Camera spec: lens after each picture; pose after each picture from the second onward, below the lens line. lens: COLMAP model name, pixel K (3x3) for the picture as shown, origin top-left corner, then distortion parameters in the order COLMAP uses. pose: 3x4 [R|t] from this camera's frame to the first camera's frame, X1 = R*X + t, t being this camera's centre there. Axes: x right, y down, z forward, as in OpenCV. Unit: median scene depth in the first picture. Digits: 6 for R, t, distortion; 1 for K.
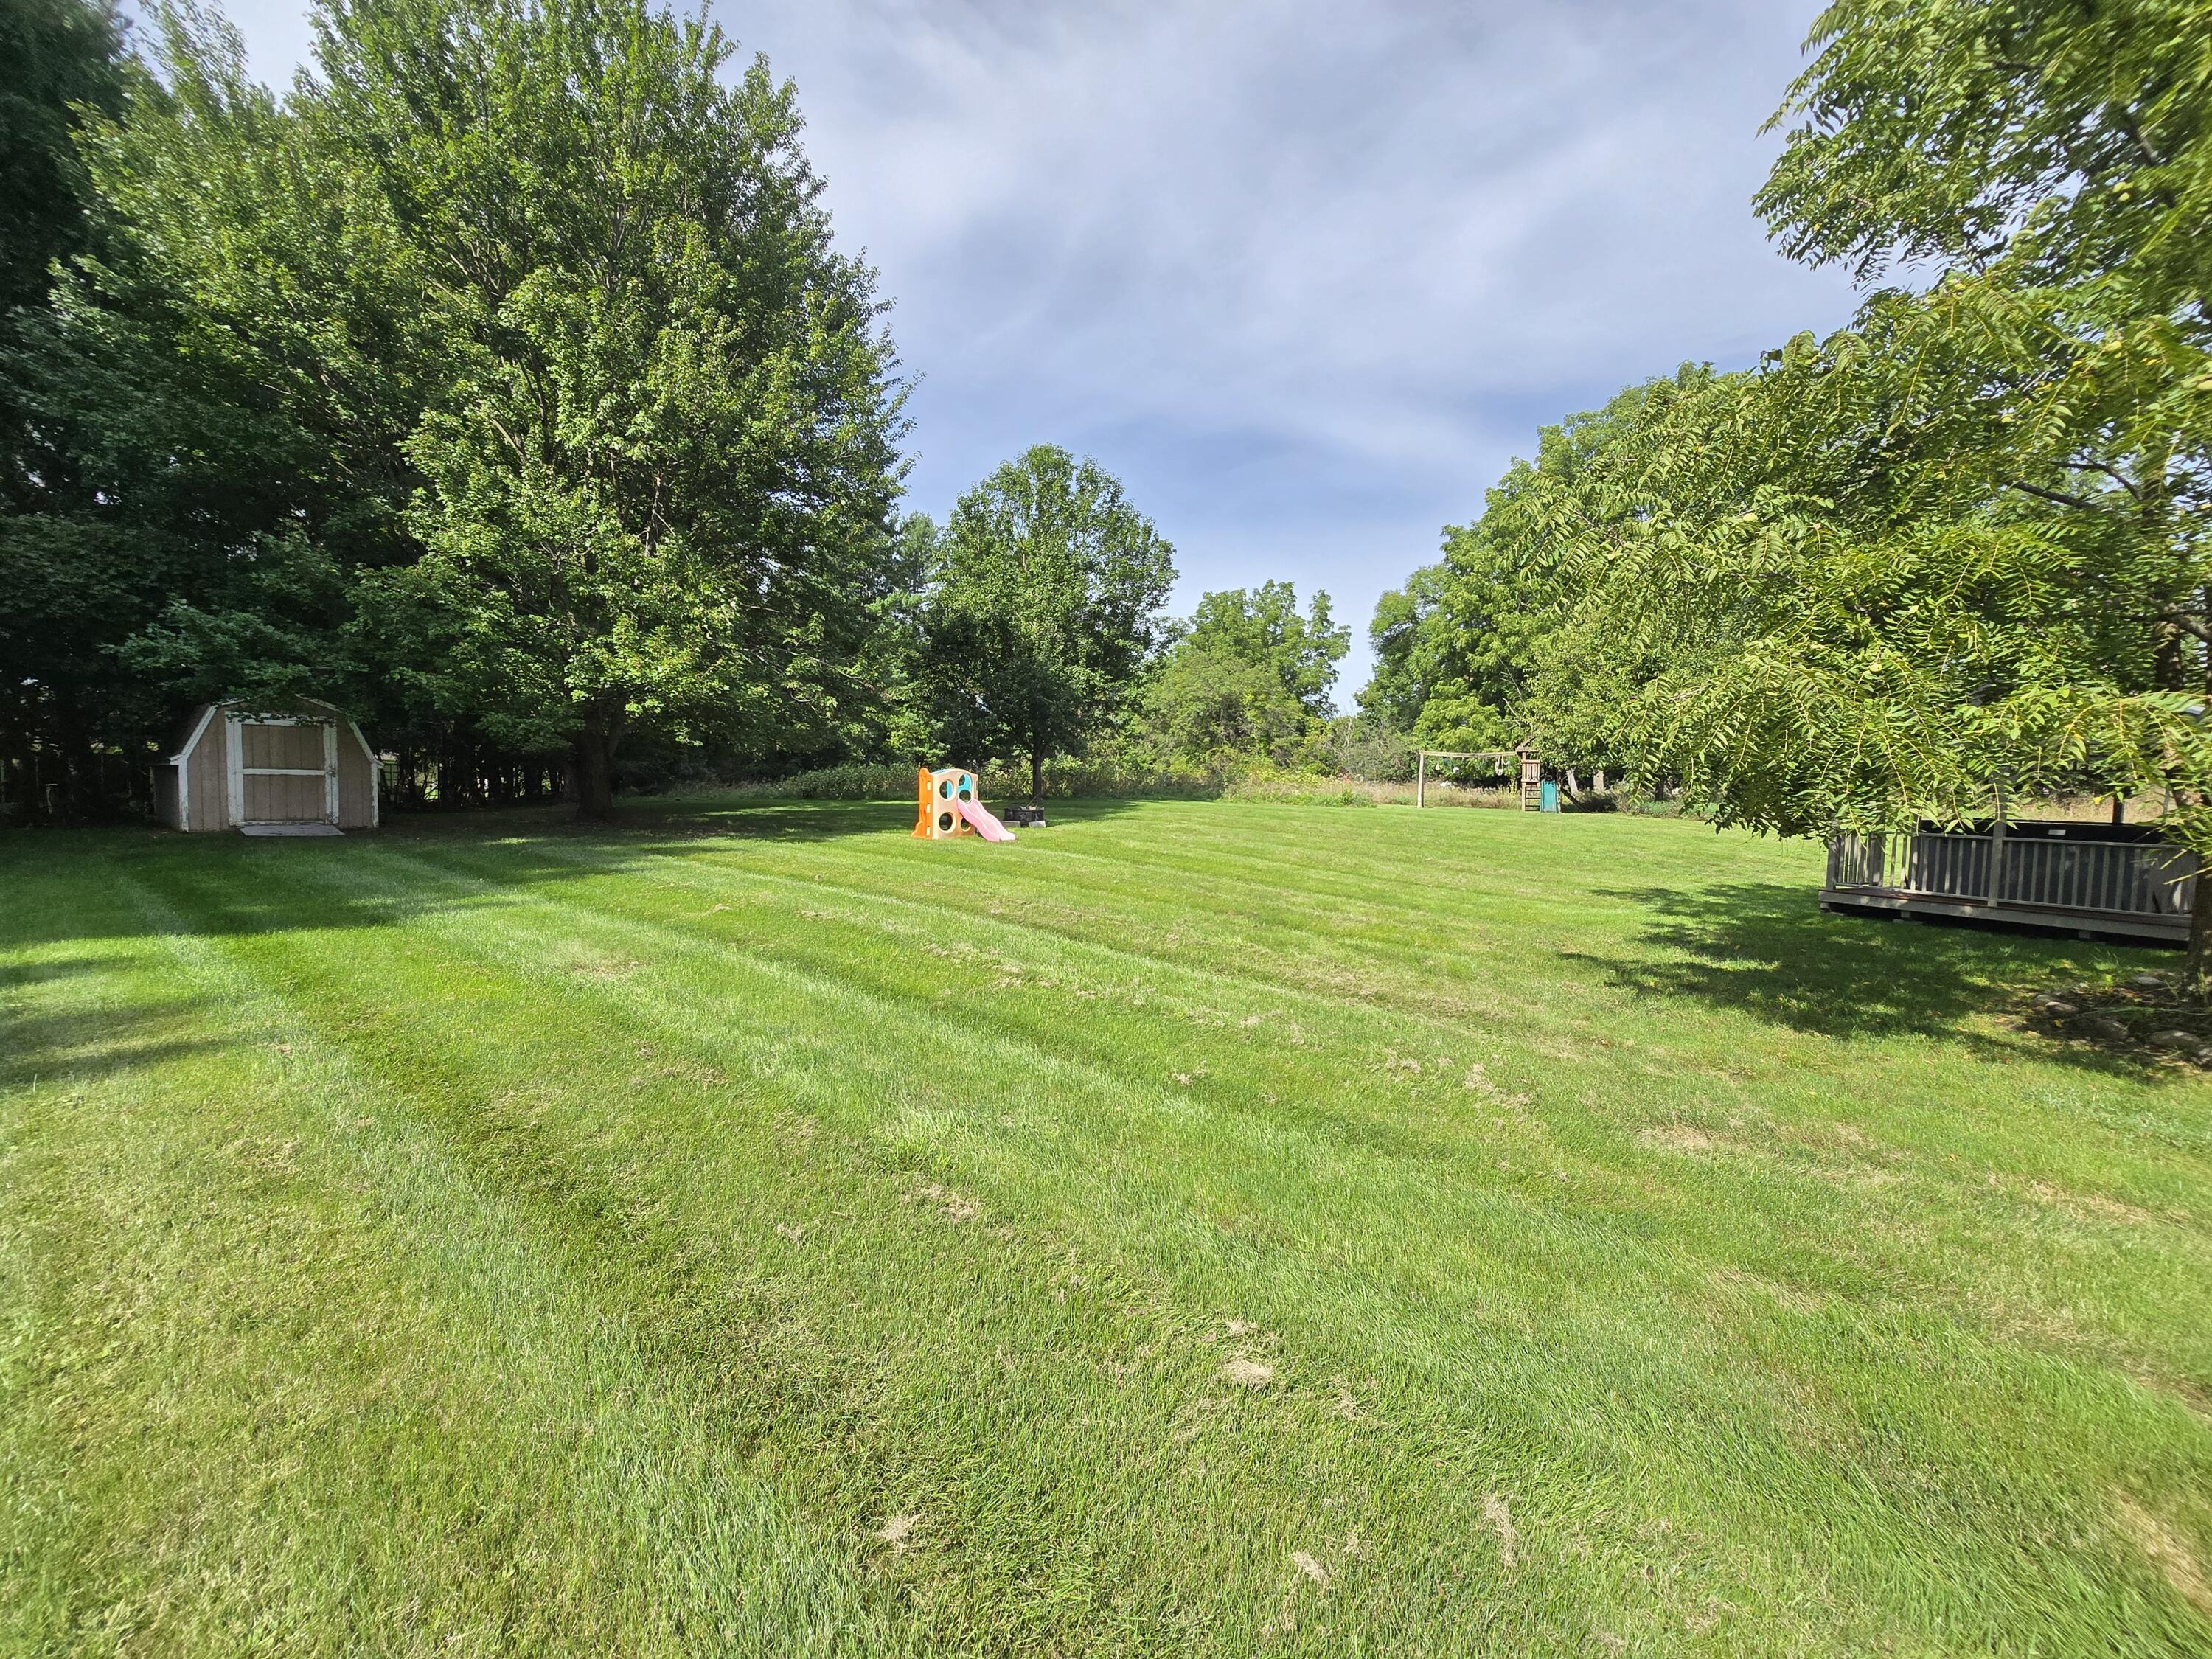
lens RADIAL K [[900.7, 0, 1076.8], [0, 900.7, 815.9], [0, 0, 1]] dist [-0.005842, 0.001881]
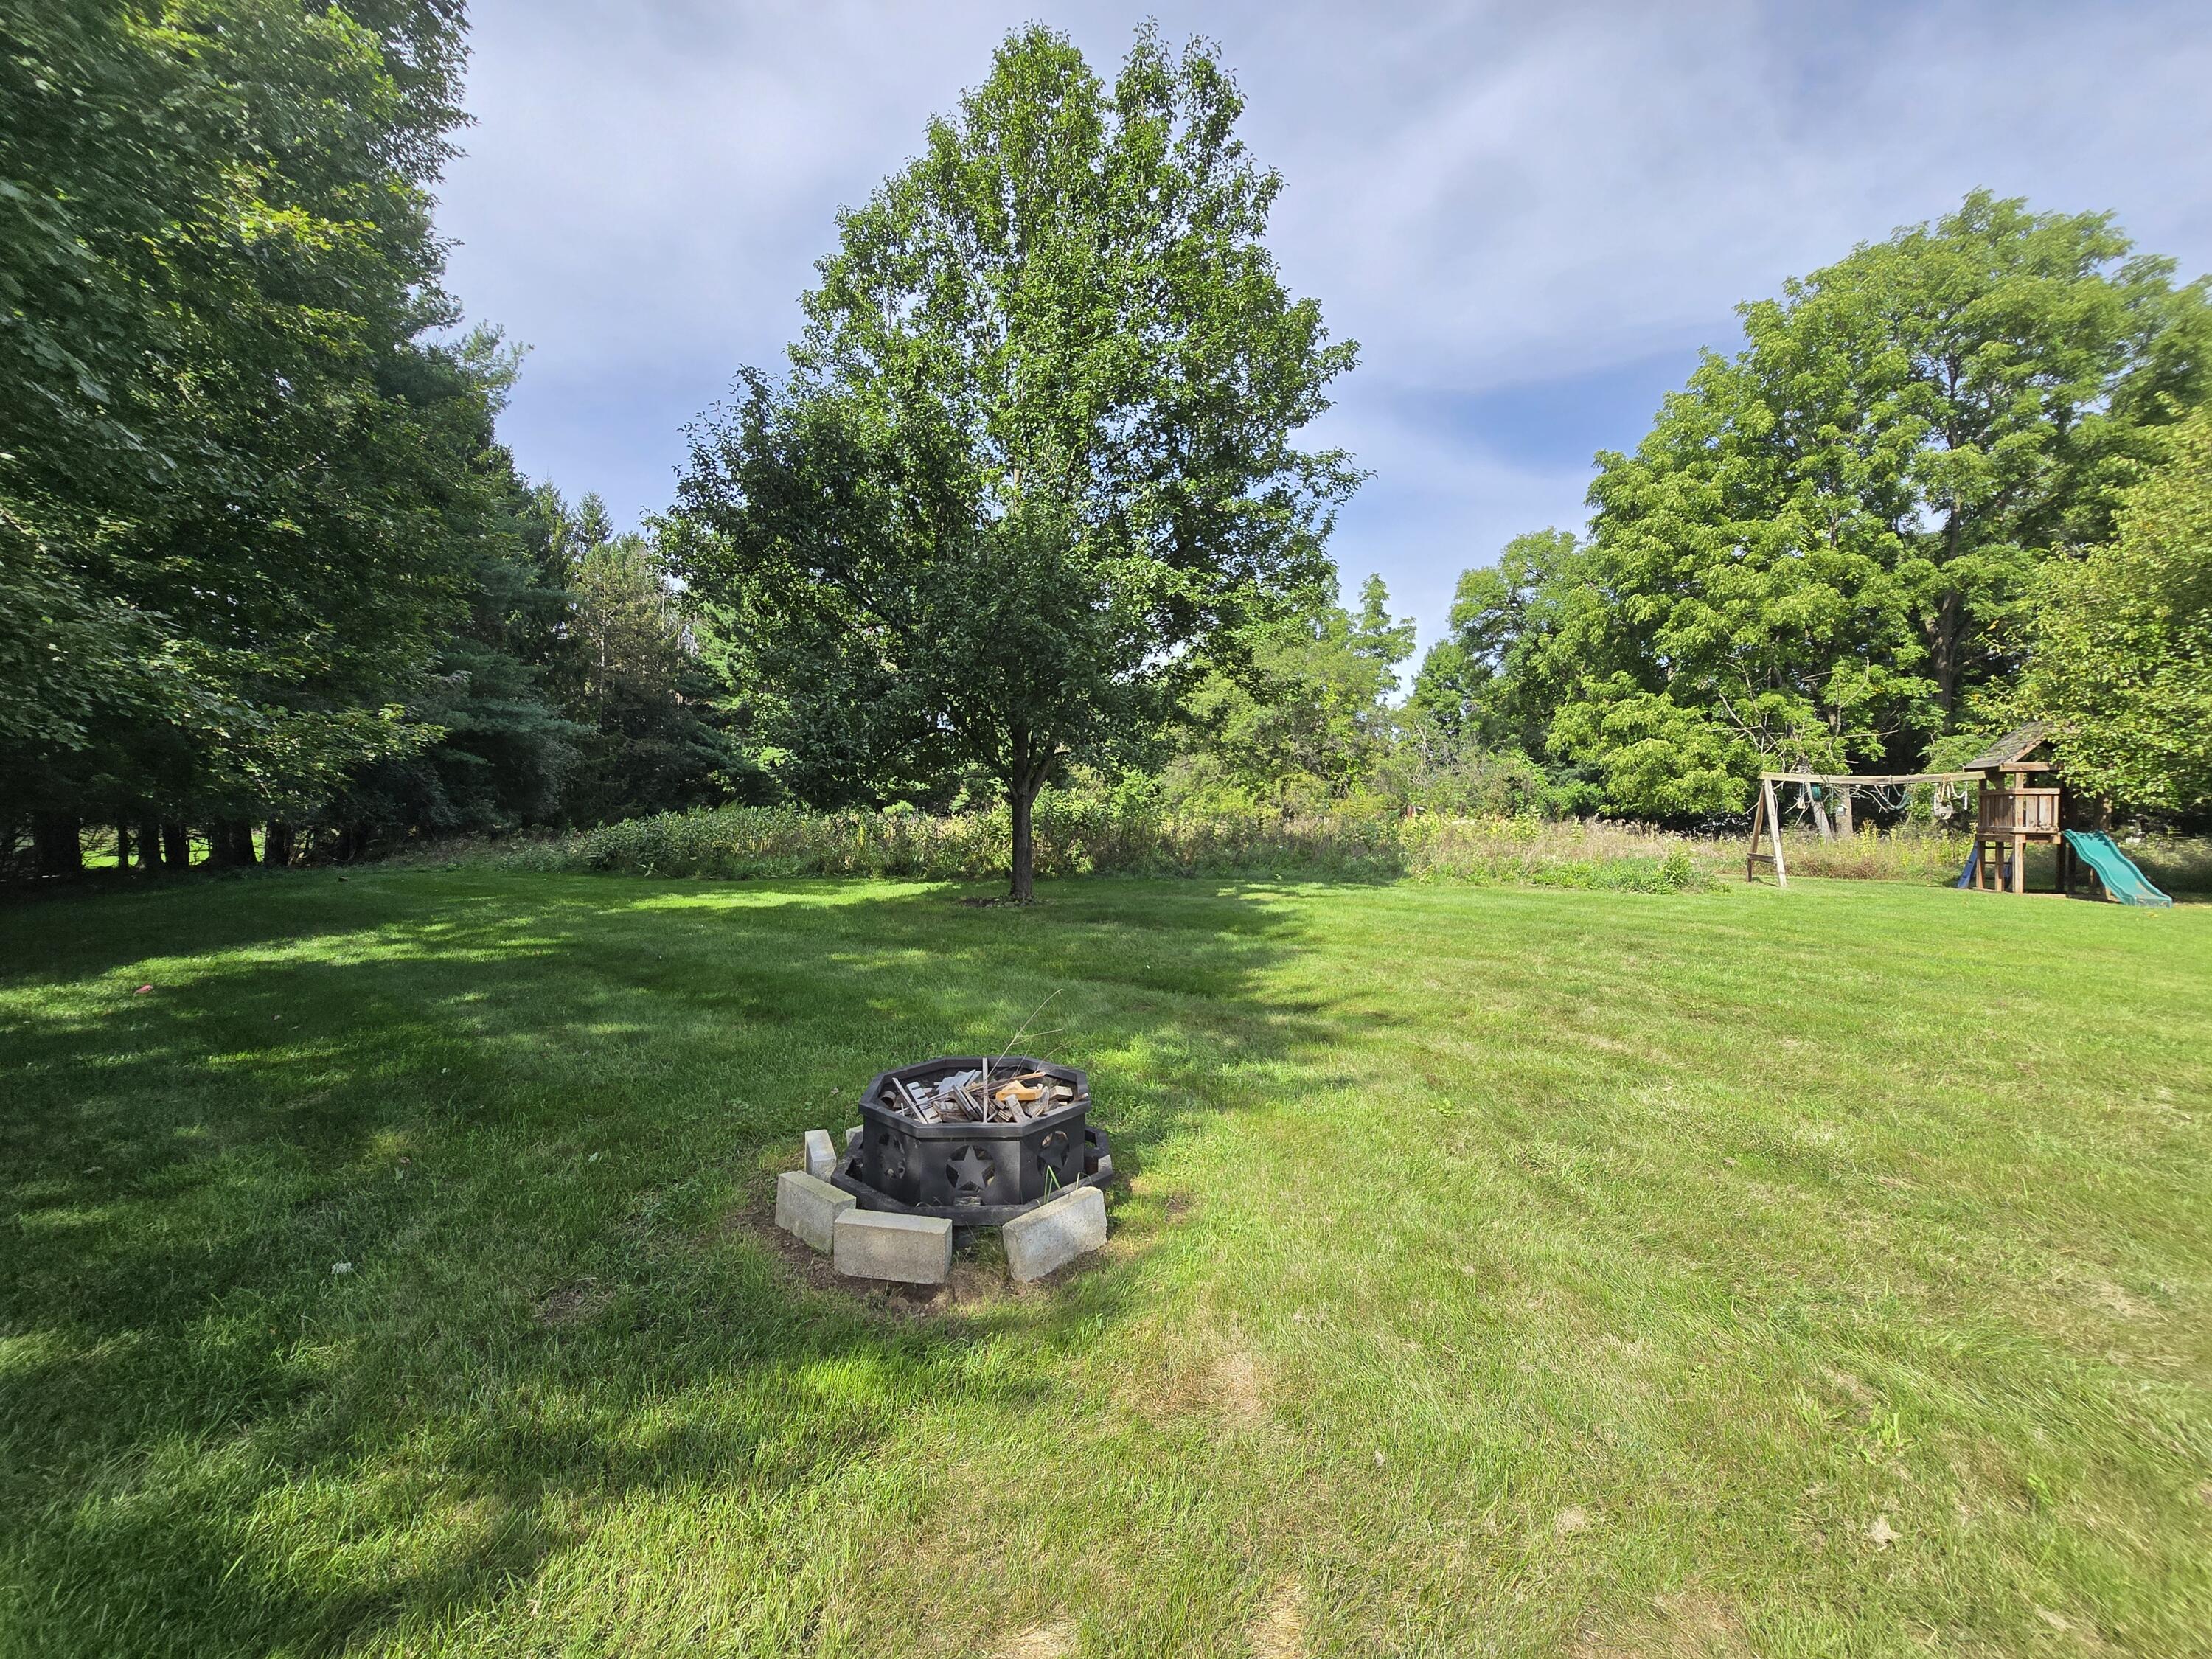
lens RADIAL K [[900.7, 0, 1084.6], [0, 900.7, 822.2], [0, 0, 1]] dist [-0.005842, 0.001881]
pose [[0.999186, -0.013013, 0.038191, -0.056571], [0.014141, 0.999467, -0.029430, -0.069770], [-0.037787, 0.029946, 0.998837, 1.028343]]
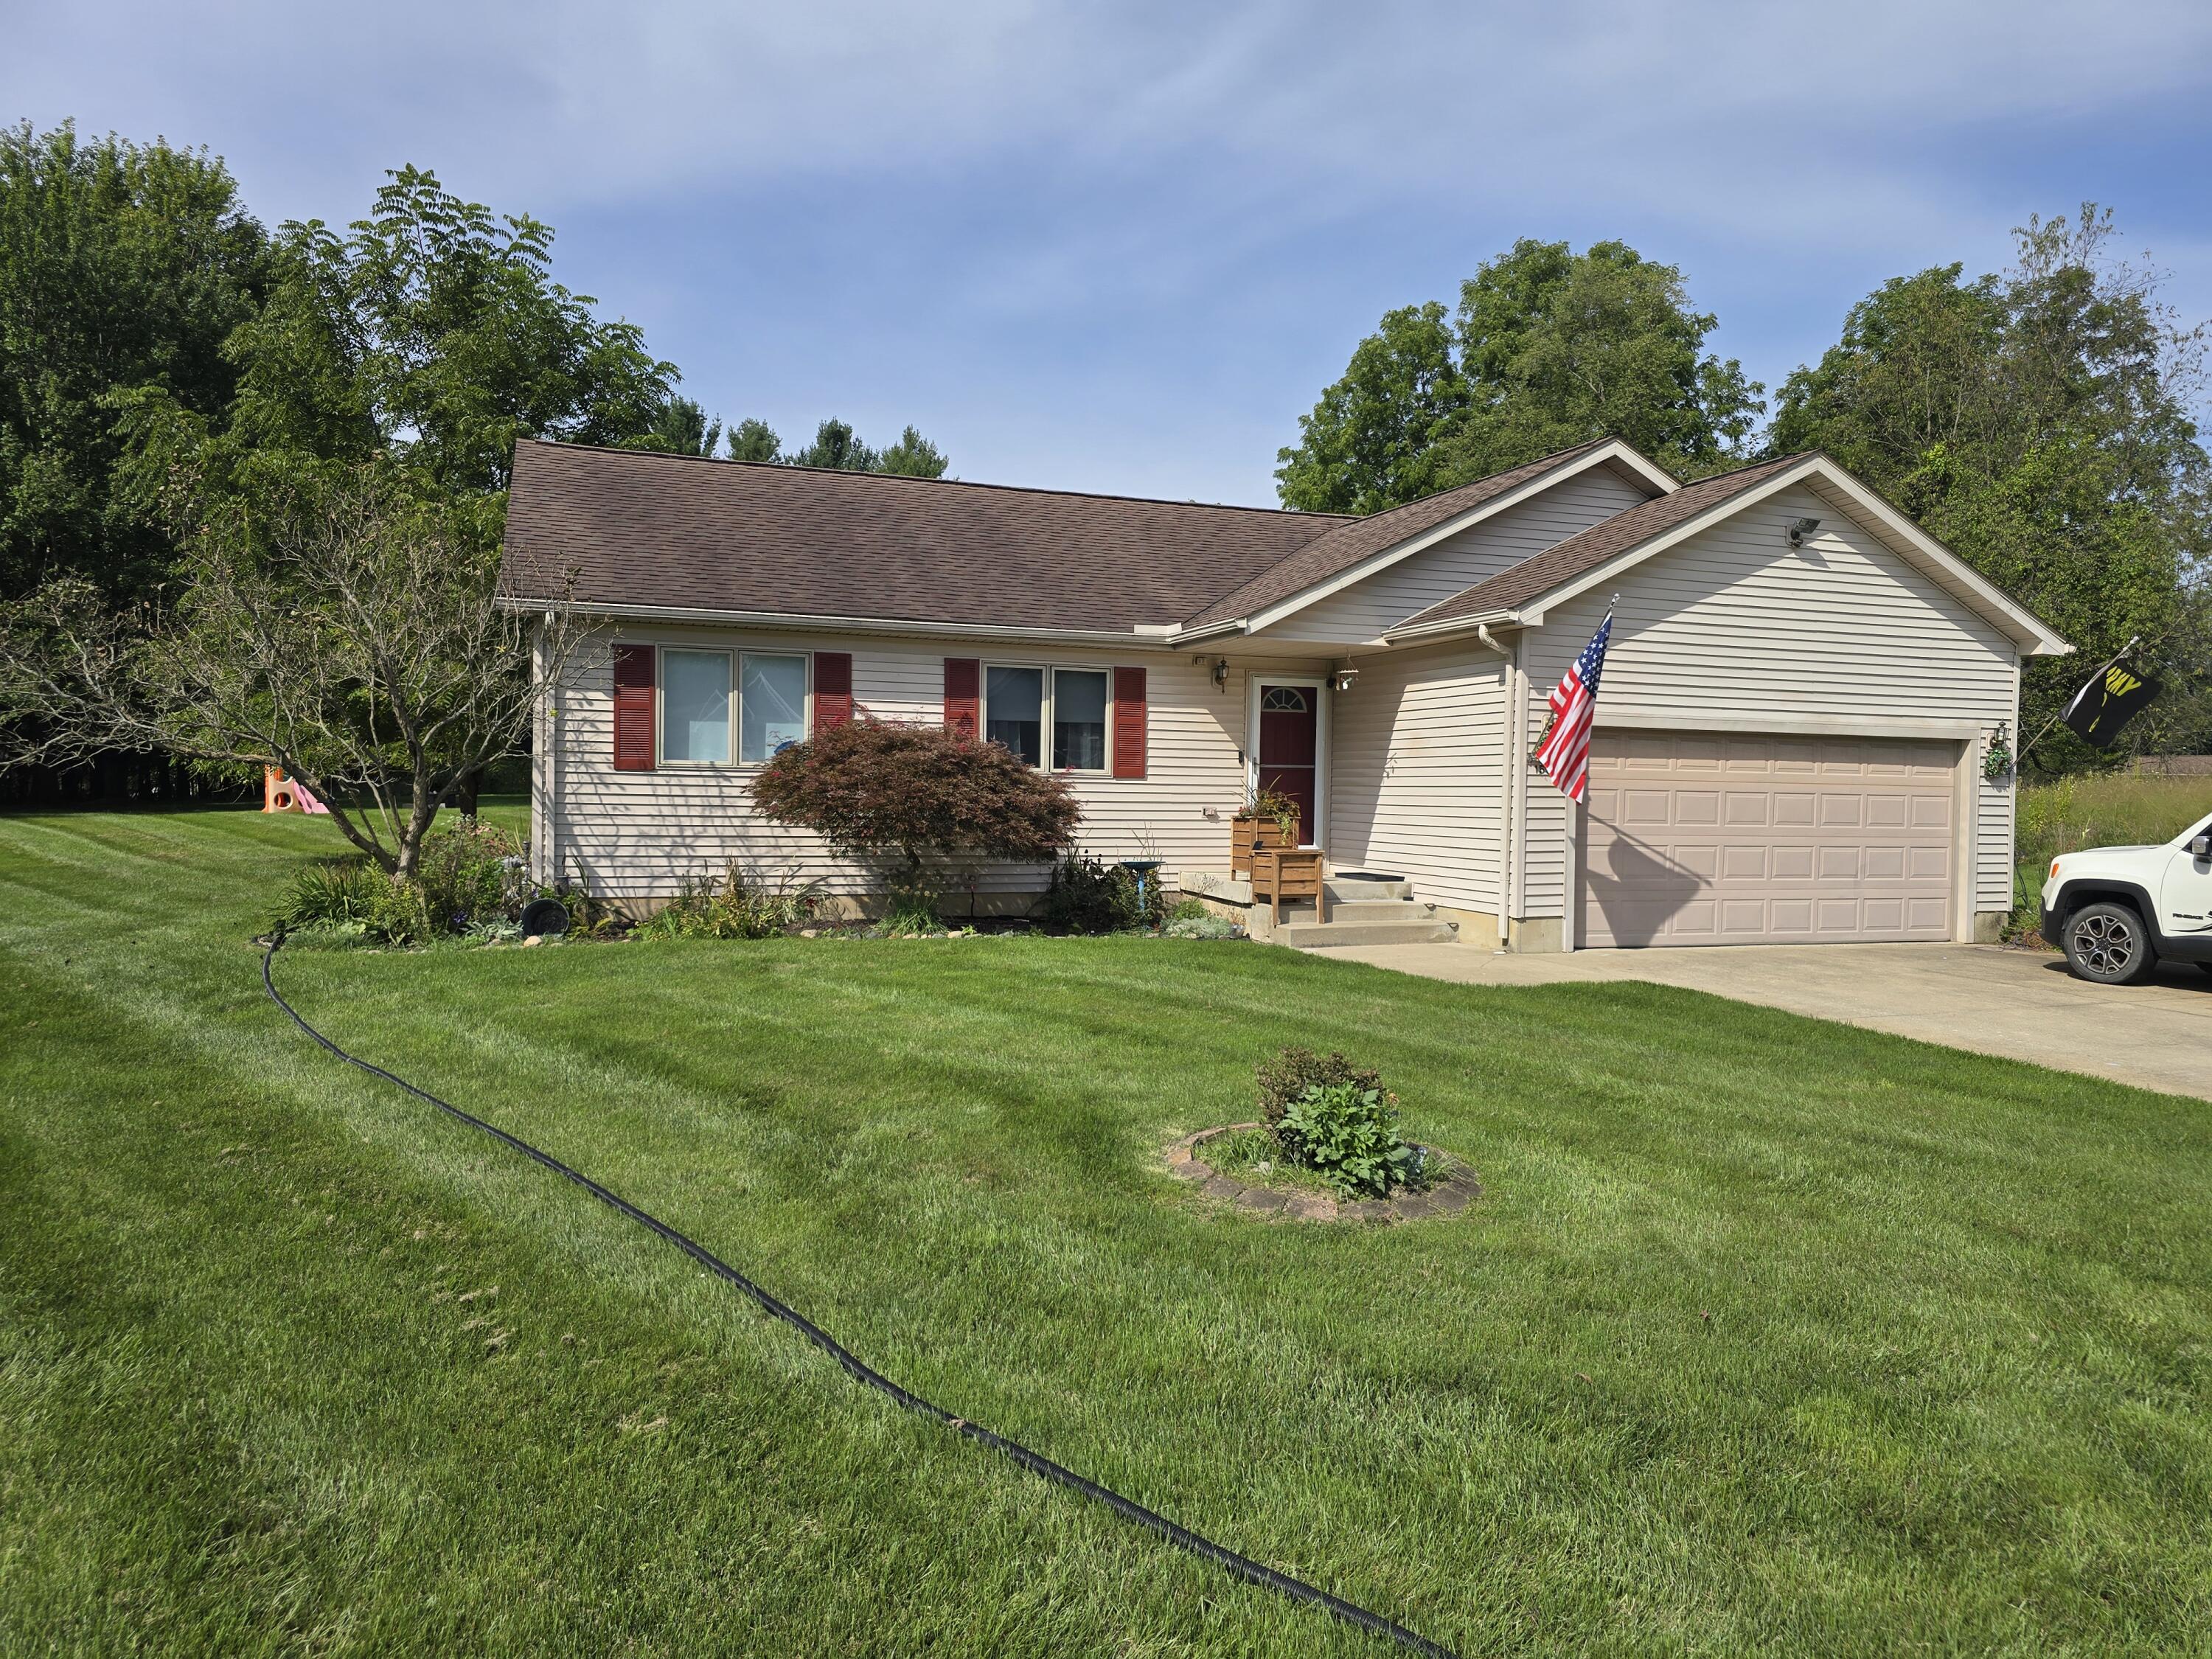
lens RADIAL K [[1481.5, 0, 1112.1], [0, 1481.5, 808.8], [0, 0, 1]] dist [0.044114, -0.034806]
pose [[0.994487, -0.010702, -0.104315, 1.238896], [0.007831, 0.999580, -0.027892, 0.085753], [0.104569, 0.026921, 0.994153, -0.981099]]
